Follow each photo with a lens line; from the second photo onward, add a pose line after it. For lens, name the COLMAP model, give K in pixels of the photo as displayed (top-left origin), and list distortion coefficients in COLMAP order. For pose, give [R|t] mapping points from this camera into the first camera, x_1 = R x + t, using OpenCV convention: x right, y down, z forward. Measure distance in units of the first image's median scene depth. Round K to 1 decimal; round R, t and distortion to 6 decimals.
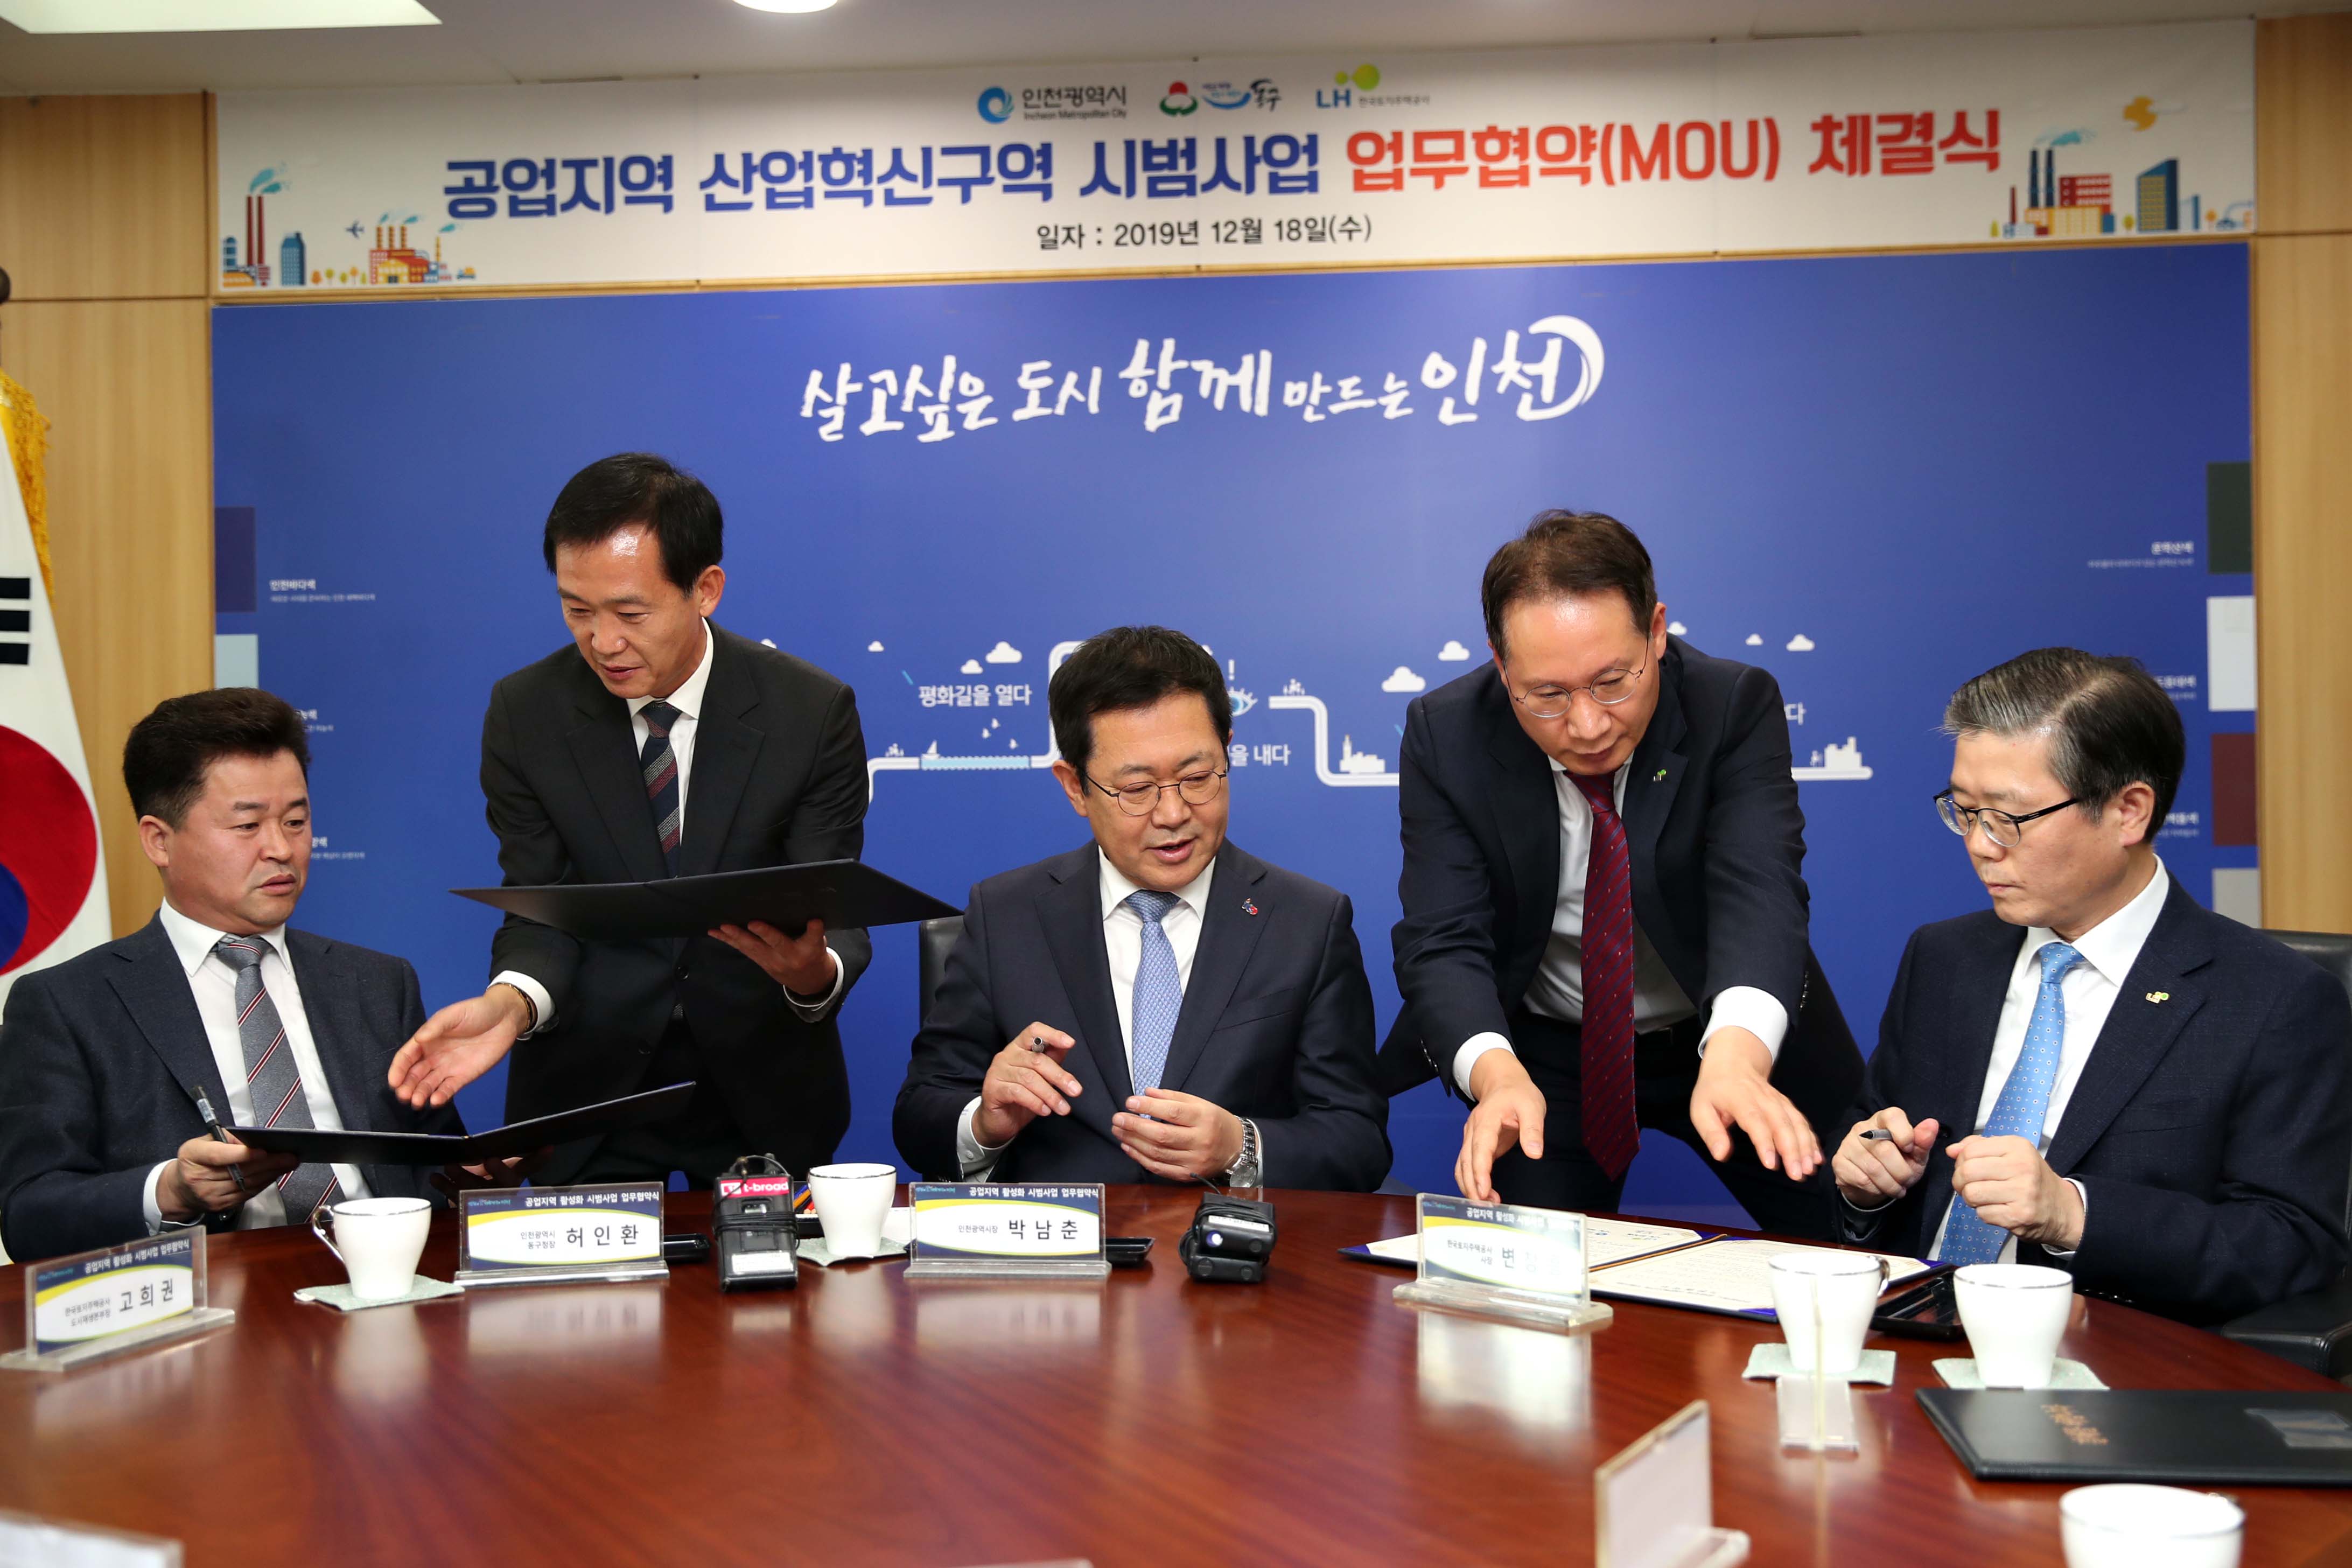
lens RADIAL K [[2567.1, 0, 1176.0], [0, 2567.1, 784.0], [0, 0, 1]] dist [-0.007255, 0.114146]
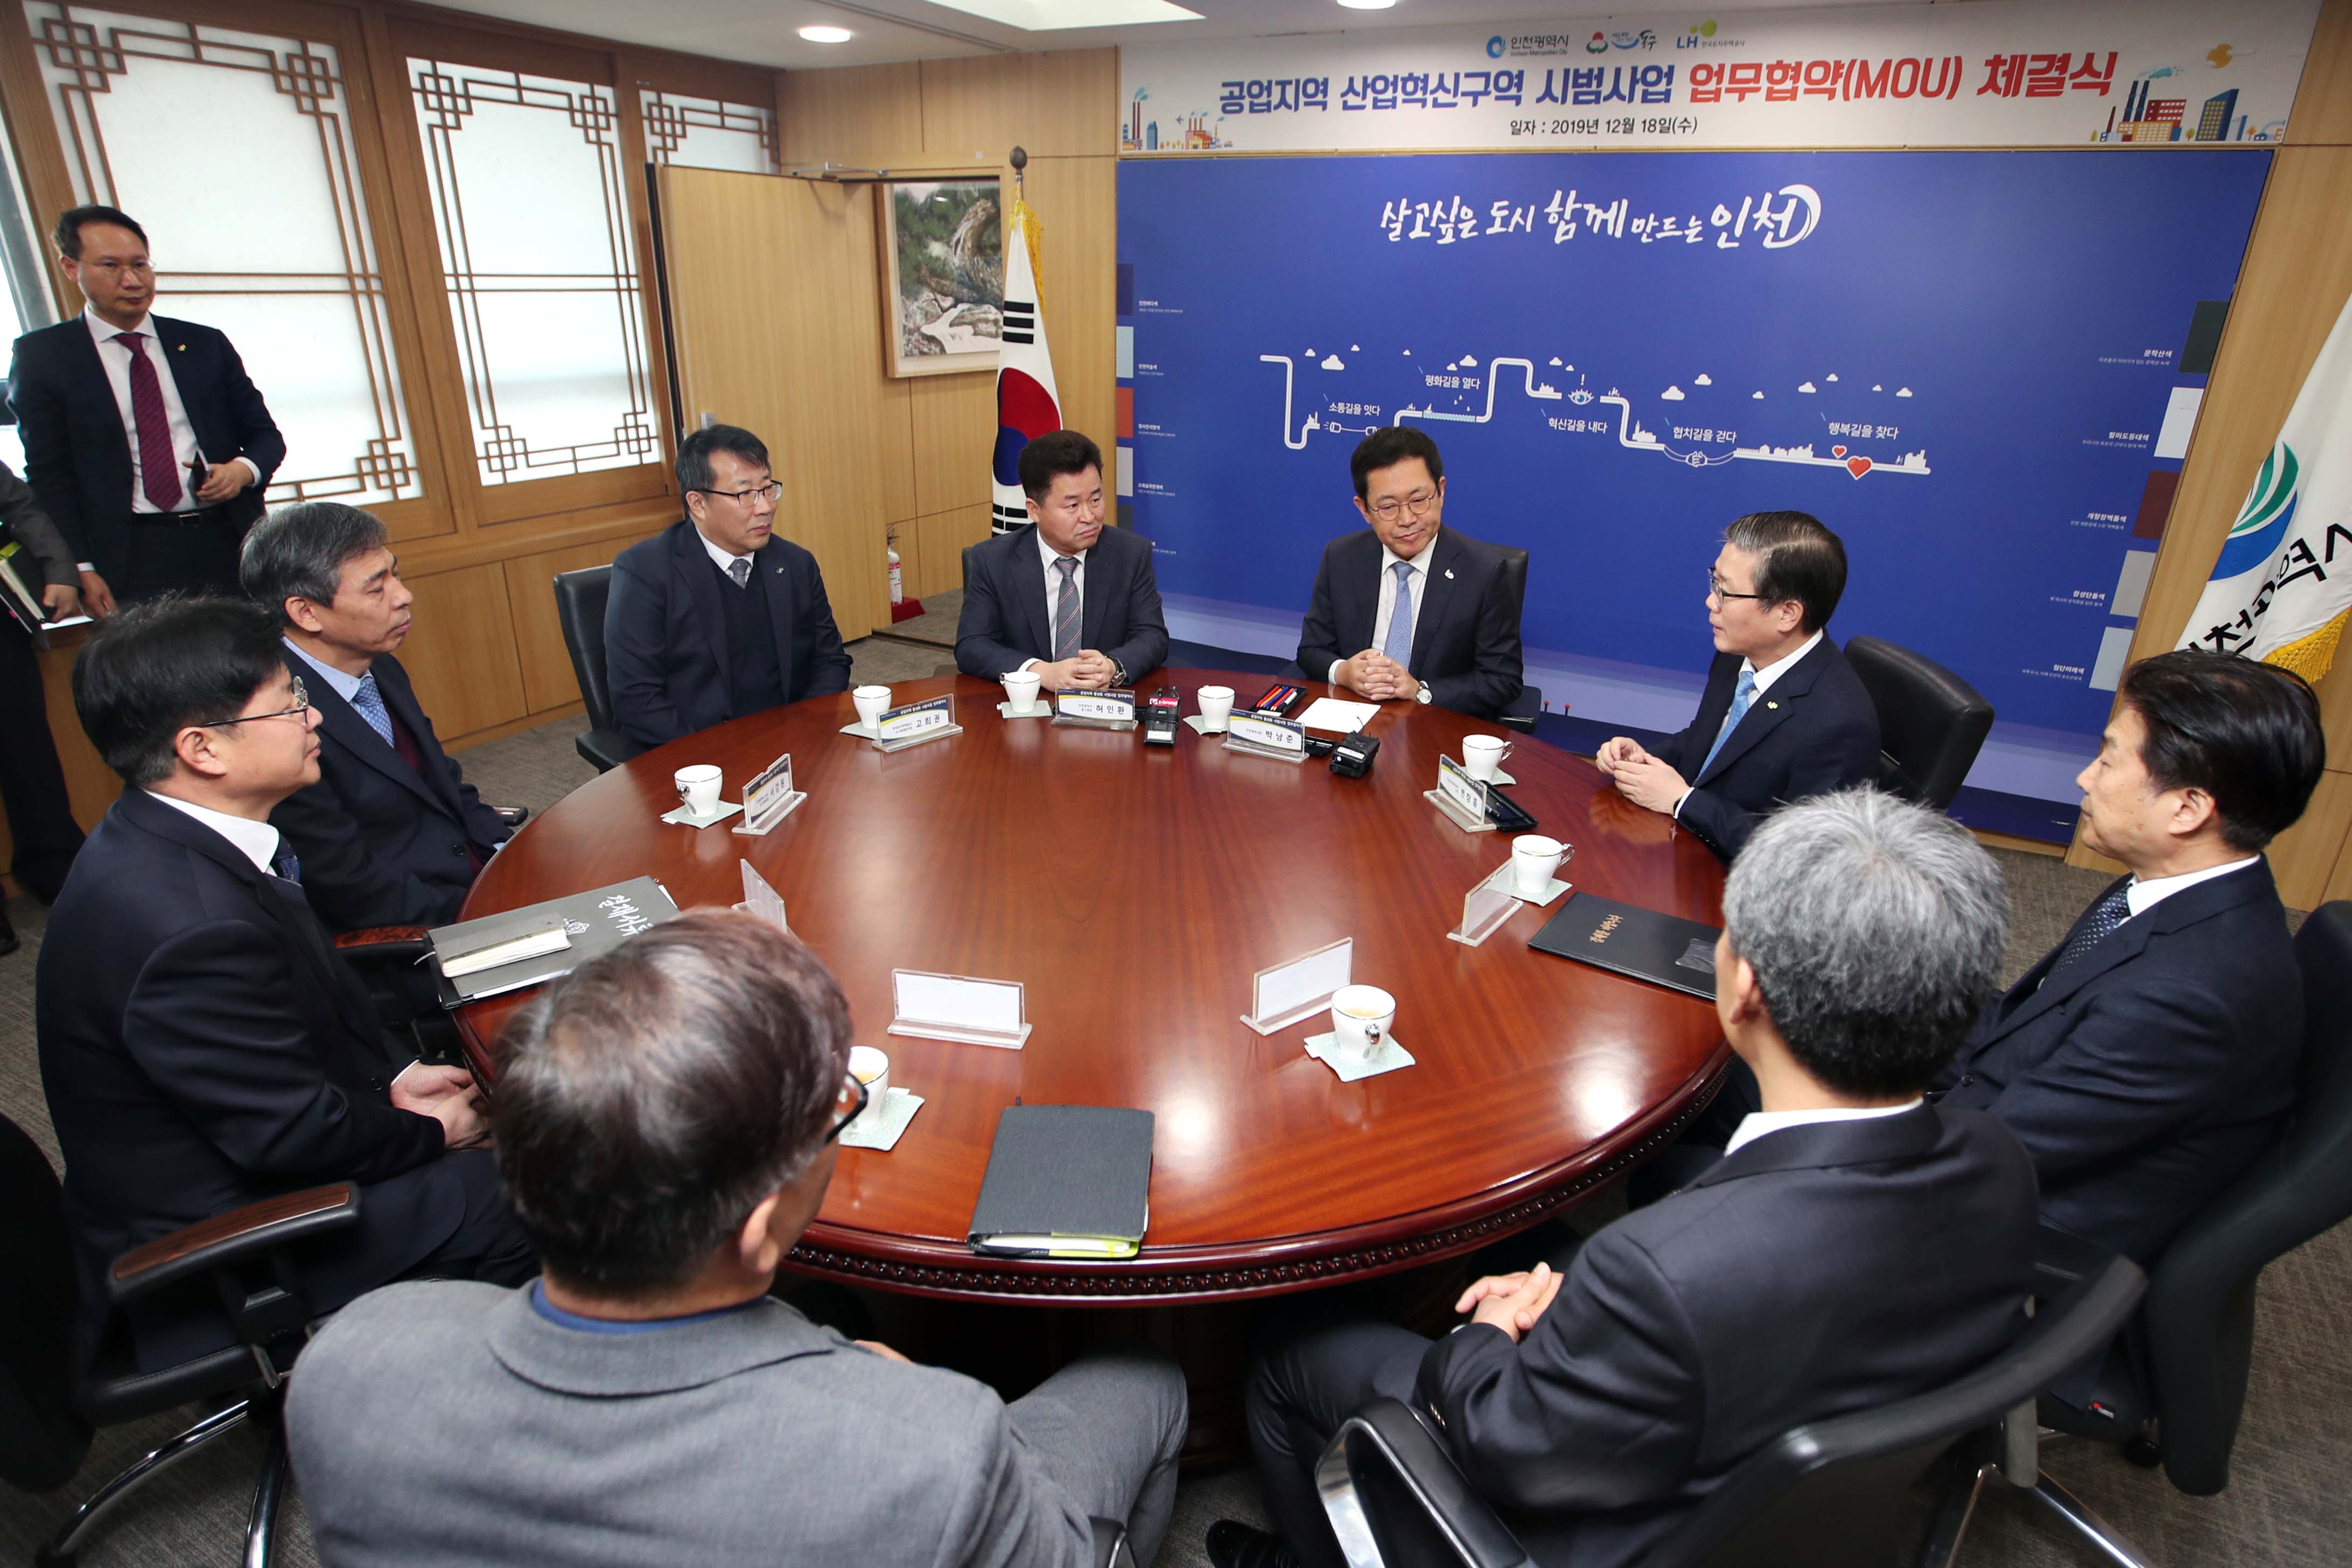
lens RADIAL K [[1260.6, 0, 1220.3], [0, 1260.6, 794.5], [0, 0, 1]] dist [-0.058800, 0.025442]
pose [[0.920826, 0.180880, -0.345489, 0.149227], [-0.037269, 0.922690, 0.383738, -0.105353], [0.388189, -0.340480, 0.856378, -0.006050]]
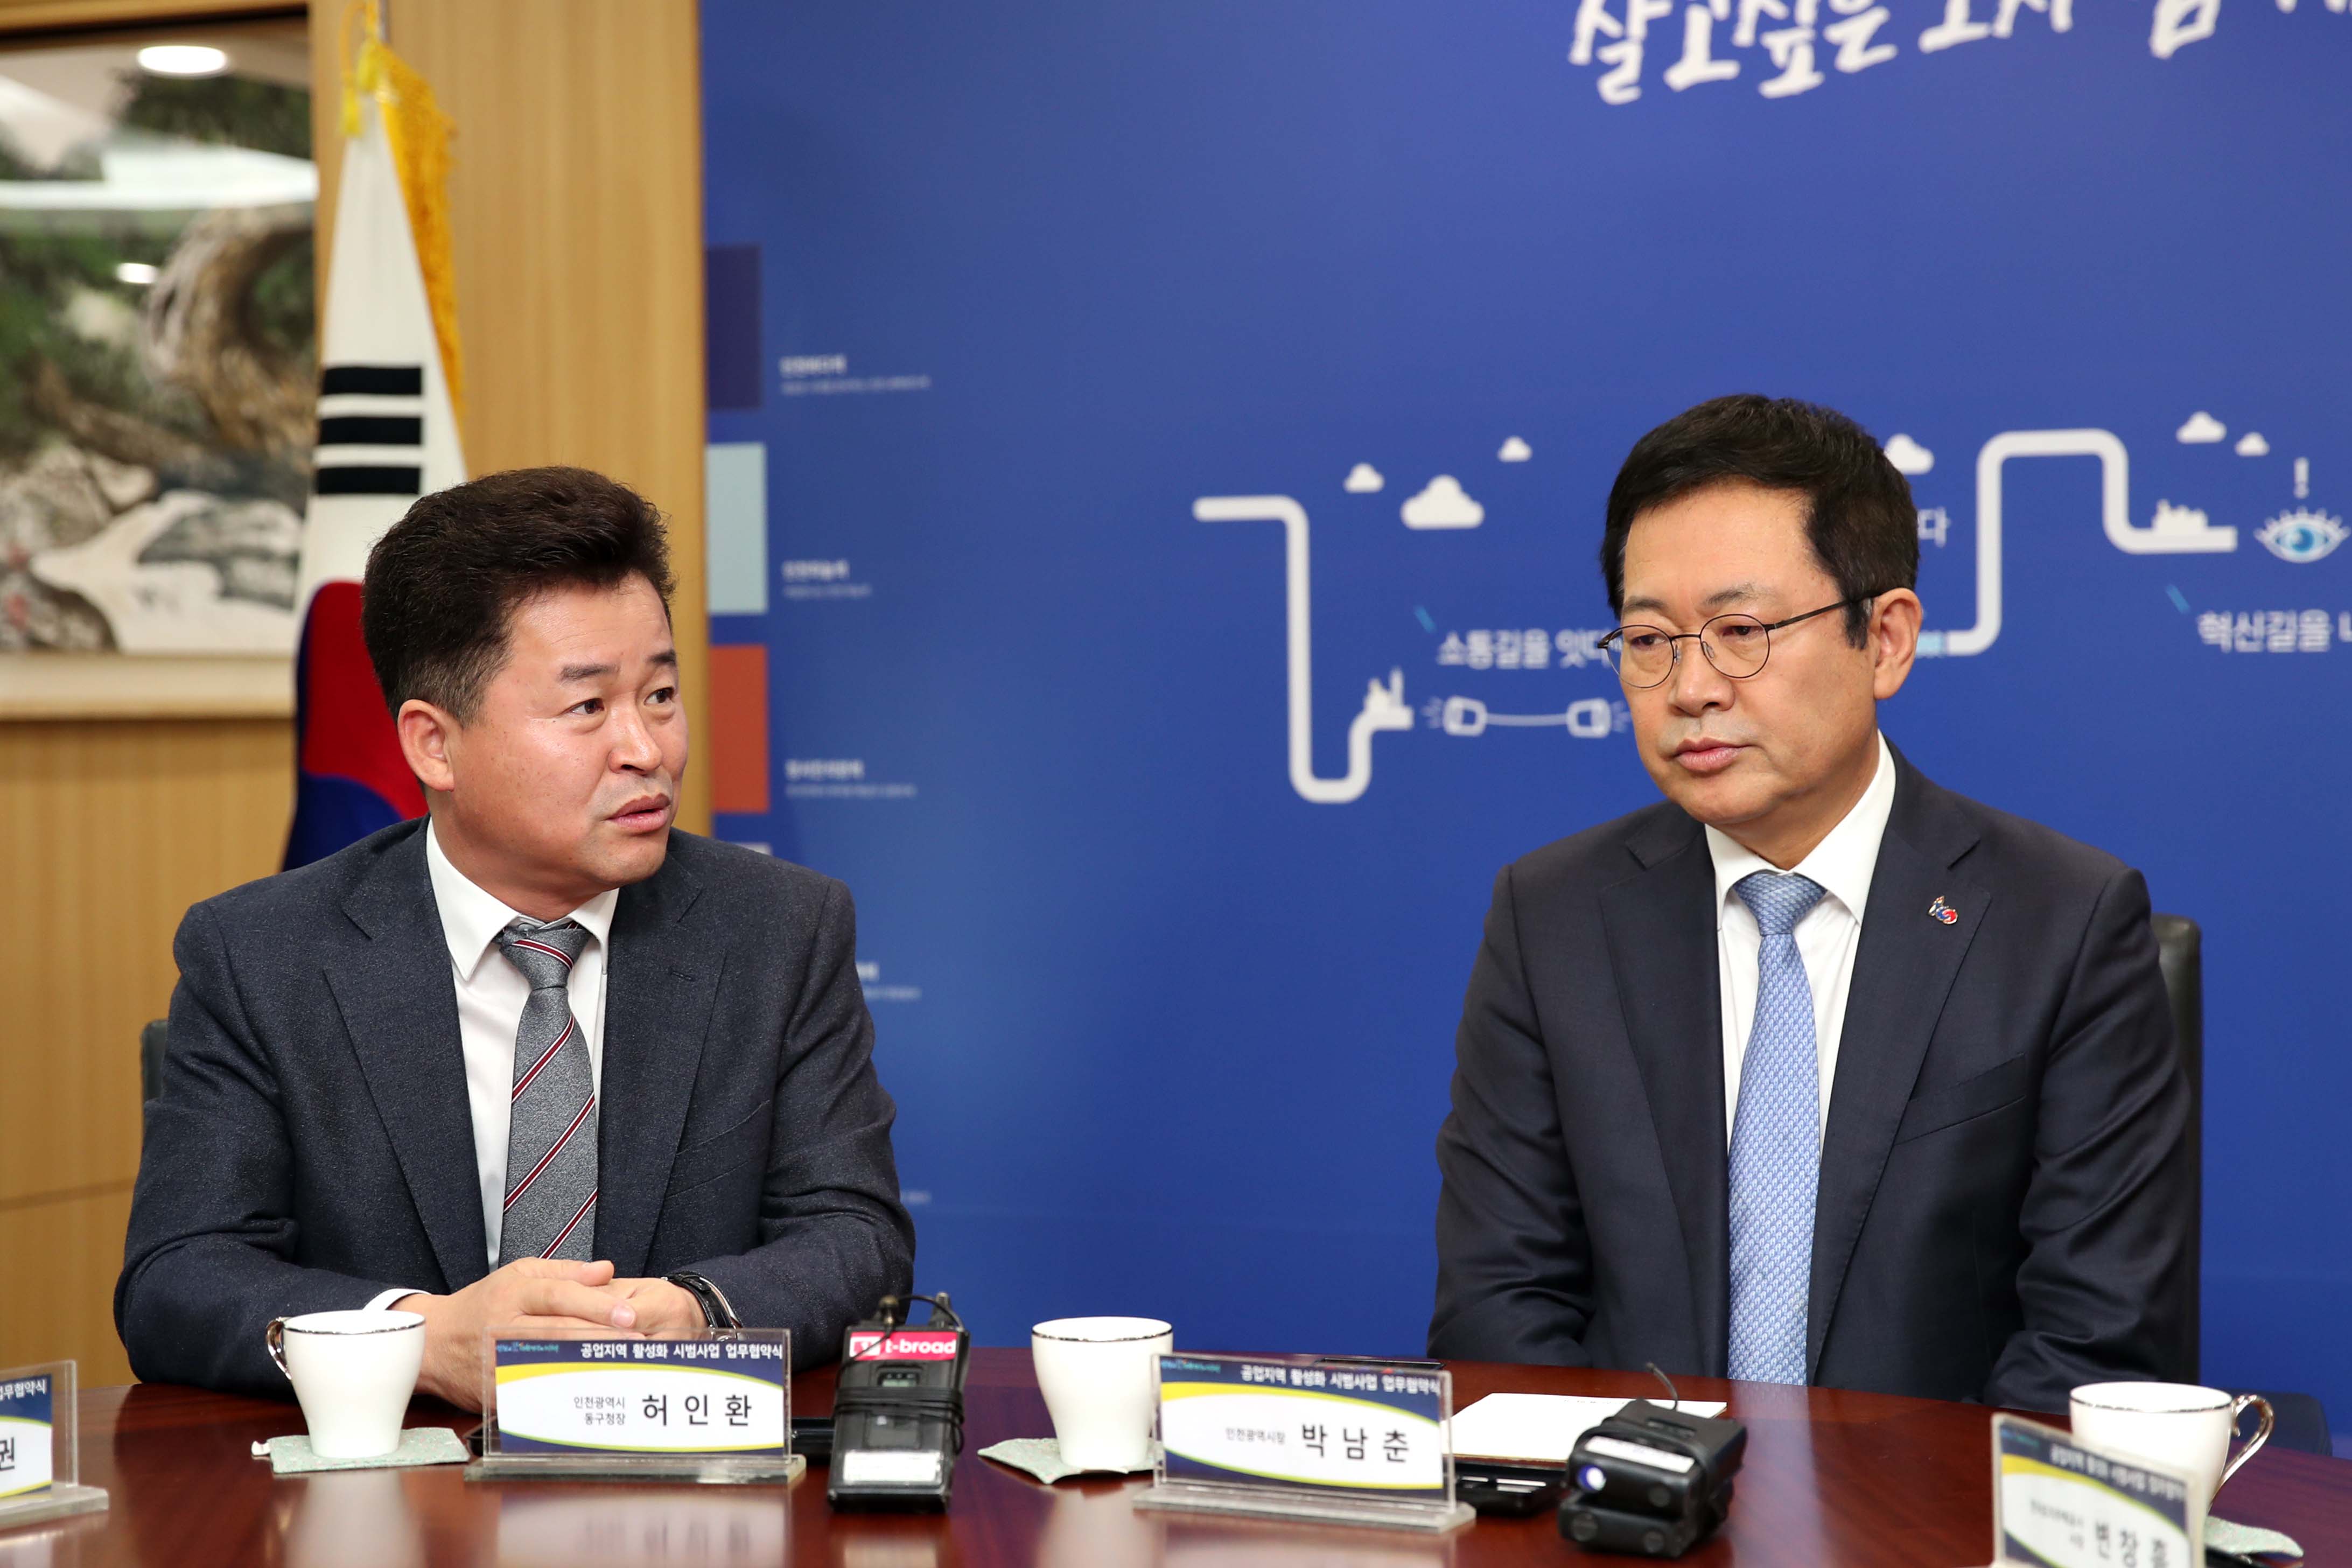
lens RADIAL K [[4347.0, 0, 1226.7], [0, 4347.0, 784.0], [0, 0, 1]] dist [0.125394, 0.032108]
pose [[0.937305, 0.010737, -0.348346, 0.135086], [-0.001002, 0.999604, 0.028114, -0.004302], [0.348510, -0.026002, 0.936944, 0.019928]]
